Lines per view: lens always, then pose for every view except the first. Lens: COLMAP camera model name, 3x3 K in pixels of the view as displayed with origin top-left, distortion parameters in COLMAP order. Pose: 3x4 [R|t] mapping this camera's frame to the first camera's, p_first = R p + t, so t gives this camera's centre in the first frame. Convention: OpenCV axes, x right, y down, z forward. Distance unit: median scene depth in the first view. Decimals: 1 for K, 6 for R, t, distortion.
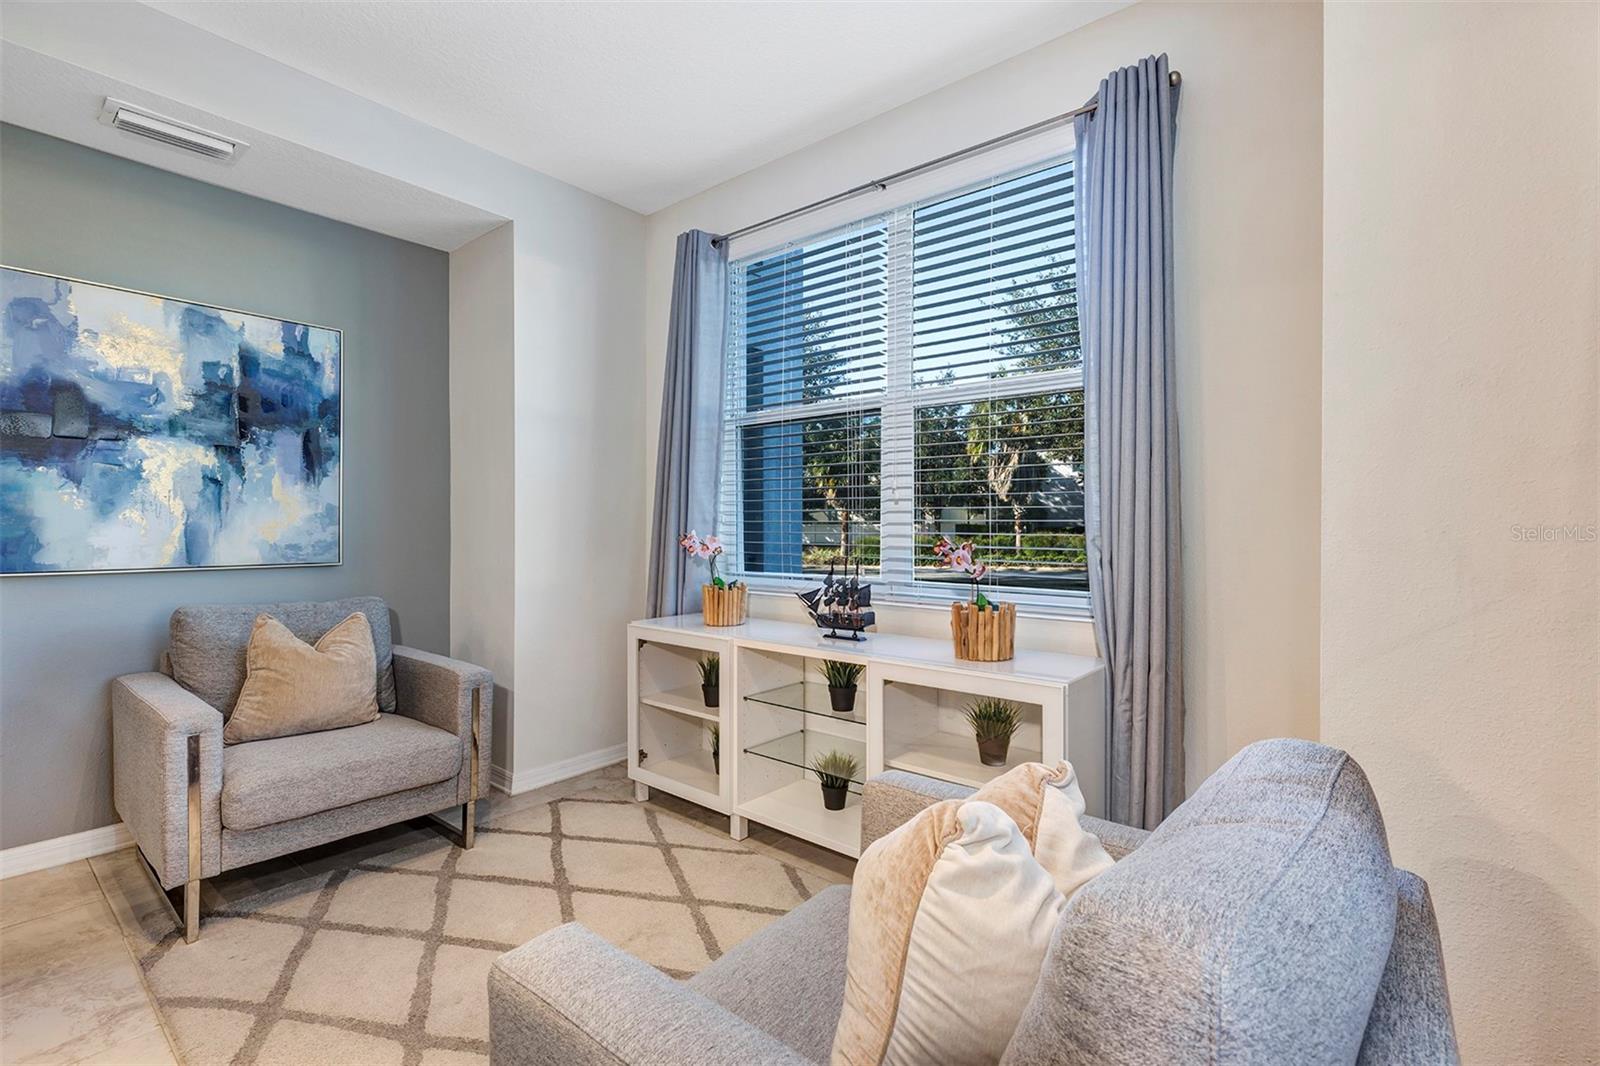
lens RADIAL K [[732.3, 0, 800.0], [0, 732.3, 533.0], [0, 0, 1]] dist [0.006803, -0.000081]
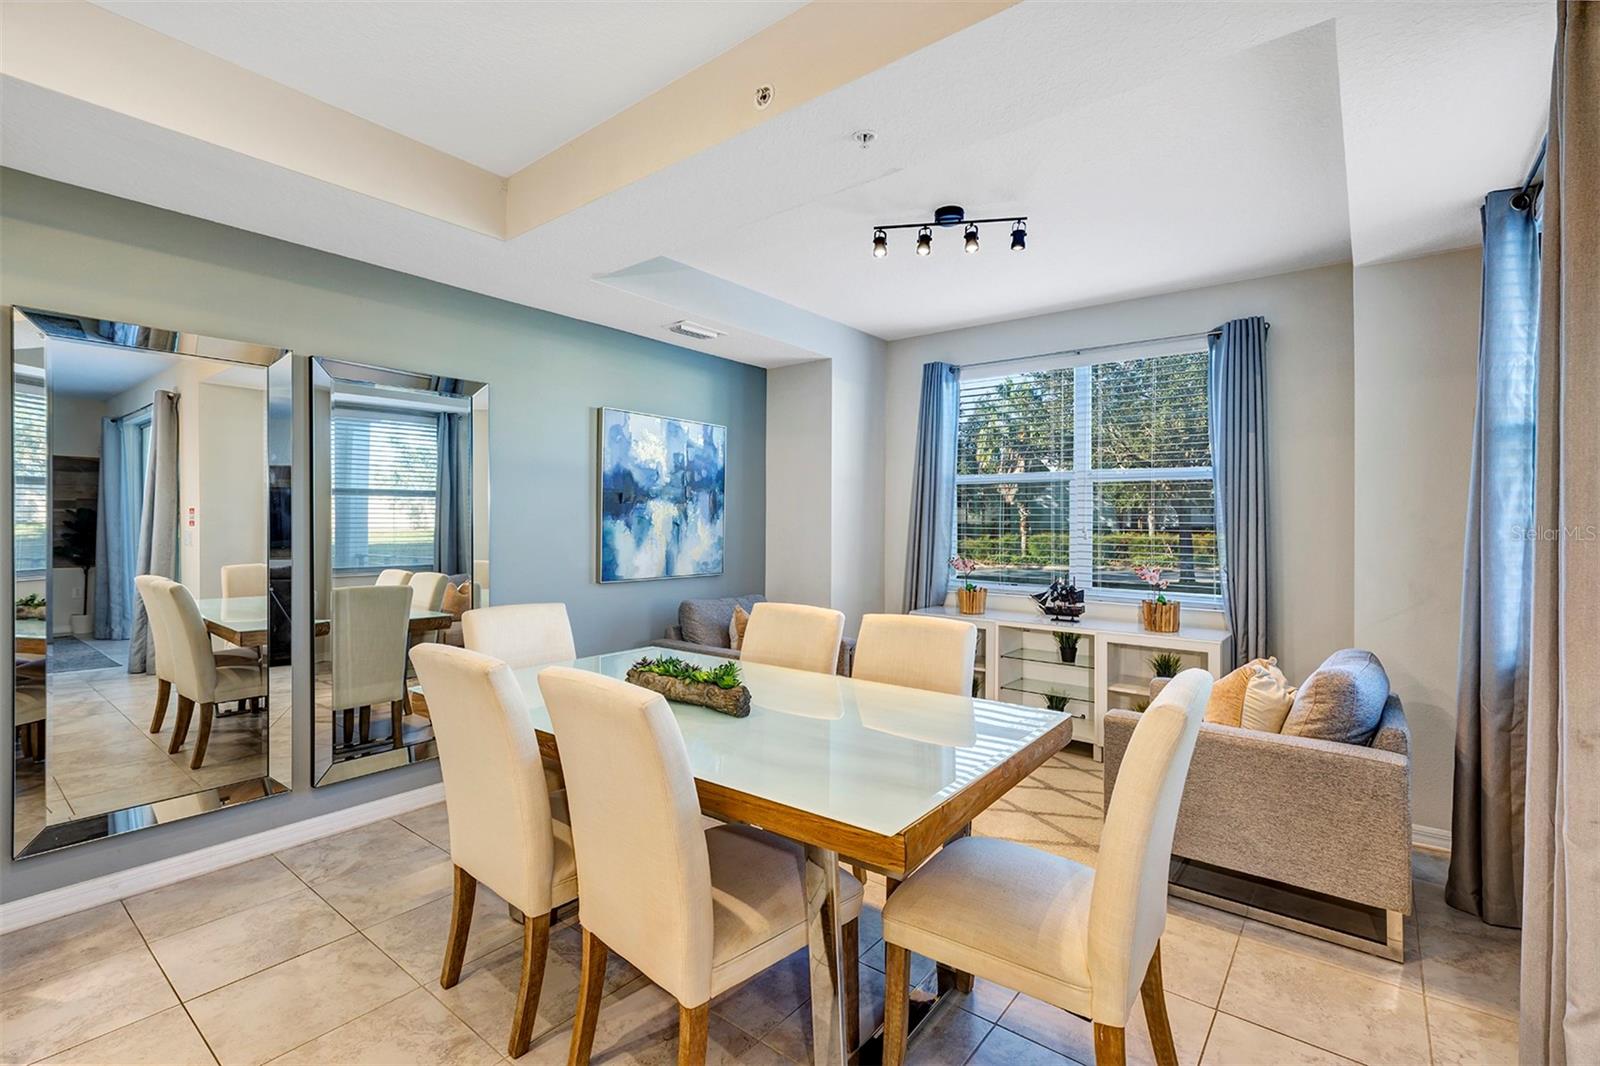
lens RADIAL K [[731.9, 0, 798.5], [0, 731.9, 520.7], [0, 0, 1]] dist [0.000755, 0.000219]
pose [[0.999699, 0.007384, 0.023416, -0.584189], [-0.007151, 0.999924, -0.010009, -0.067456], [-0.023488, 0.009839, 0.999676, -0.680463]]
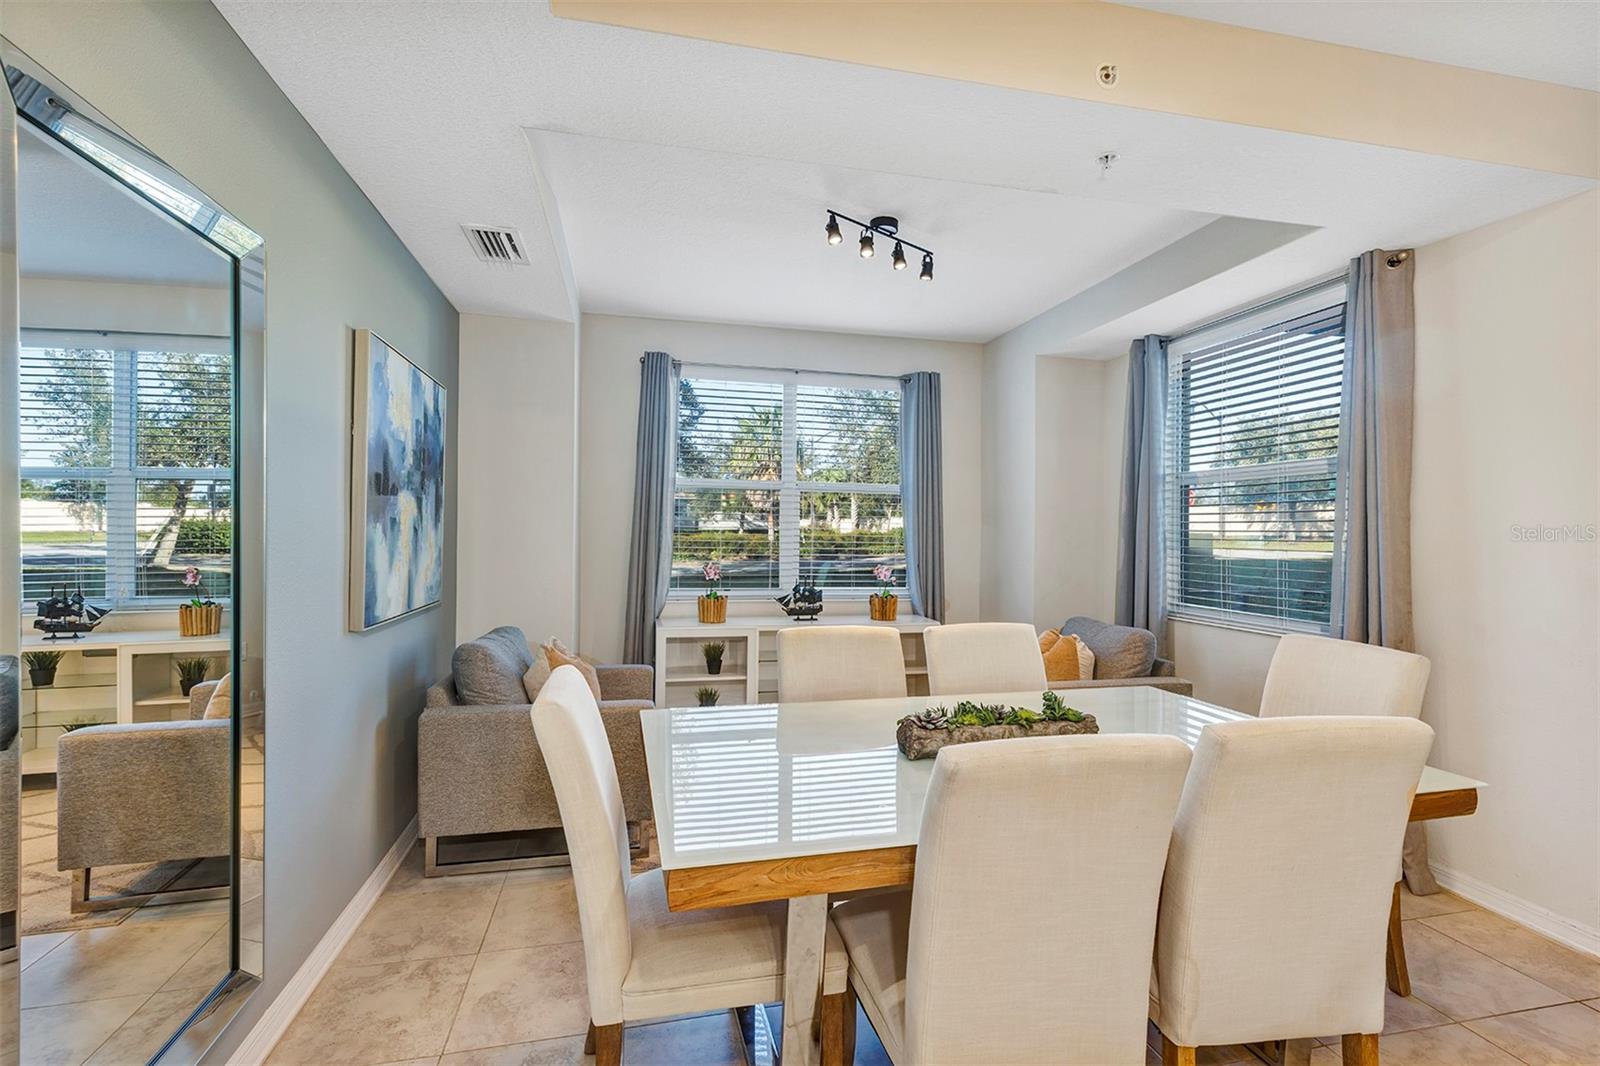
lens RADIAL K [[722.2, 0, 798.0], [0, 722.2, 529.8], [0, 0, 1]] dist [0.002862, 0.000052]
pose [[0.613798, 0.008455, 0.789418, -1.346260], [-0.007959, 0.999958, -0.004522, -0.074003], [-0.789423, -0.003507, 0.613839, -0.104863]]
